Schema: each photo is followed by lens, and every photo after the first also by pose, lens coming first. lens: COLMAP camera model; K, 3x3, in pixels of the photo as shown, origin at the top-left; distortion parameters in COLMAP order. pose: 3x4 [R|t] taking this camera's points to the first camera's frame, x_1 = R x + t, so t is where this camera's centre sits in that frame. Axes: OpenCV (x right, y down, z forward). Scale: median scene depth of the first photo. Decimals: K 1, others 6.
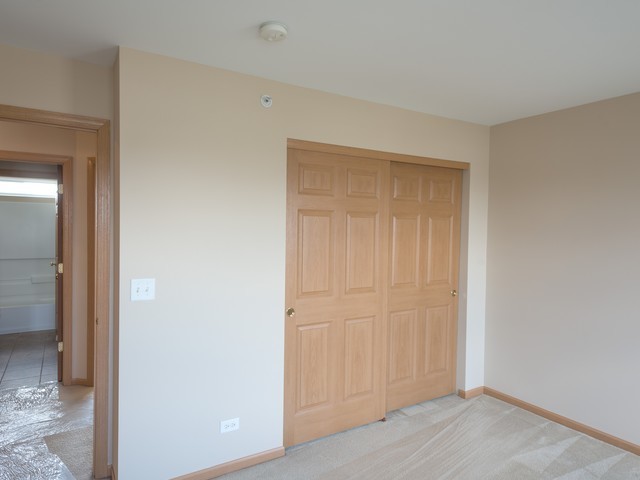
lens RADIAL K [[385.4, 0, 313.6], [0, 385.4, 235.8], [0, 0, 1]] dist [0.047493, 0.000390]
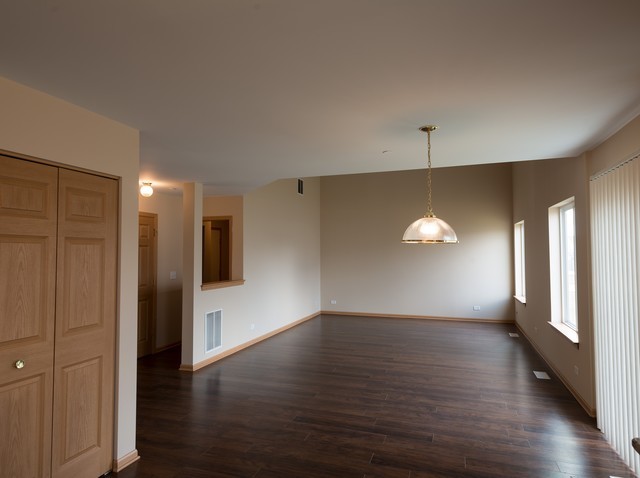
lens RADIAL K [[403.7, 0, 321.6], [0, 403.7, 237.9], [0, 0, 1]] dist [0.014213, 0.006395]
pose [[0.756745, 0.005900, 0.653684, -0.072826], [0.033718, 0.998276, -0.048044, -0.000144], [-0.652840, 0.058398, 0.755241, -0.041004]]
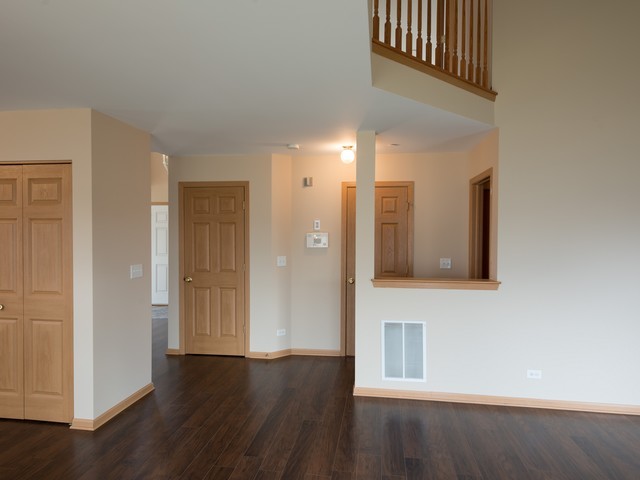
lens RADIAL K [[403.7, 0, 317.2], [0, 403.7, 242.2], [0, 0, 1]] dist [0.014213, 0.006395]
pose [[0.768207, 0.007254, -0.640161, 1.468188], [-0.011559, 0.999930, -0.002540, -0.003187], [0.640097, 0.009351, 0.768237, 0.660616]]
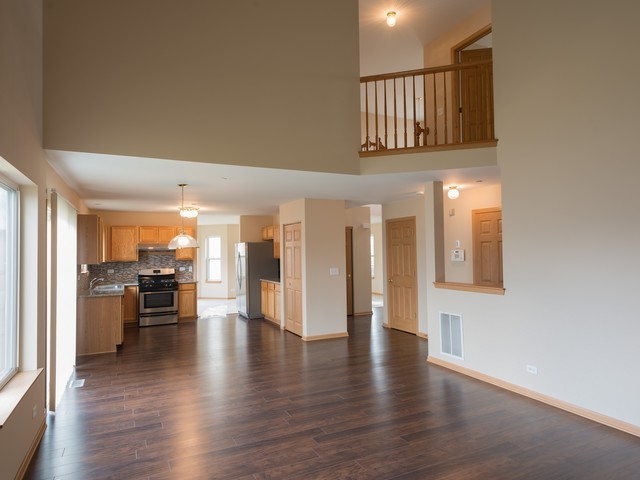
lens RADIAL K [[403.7, 0, 320.4], [0, 403.7, 237.6], [0, 0, 1]] dist [0.014213, 0.006395]
pose [[-0.094213, -0.042705, -0.994636, 2.748382], [-0.011596, 0.999059, -0.041797, -0.012669], [0.995485, 0.007596, -0.094620, 1.439899]]
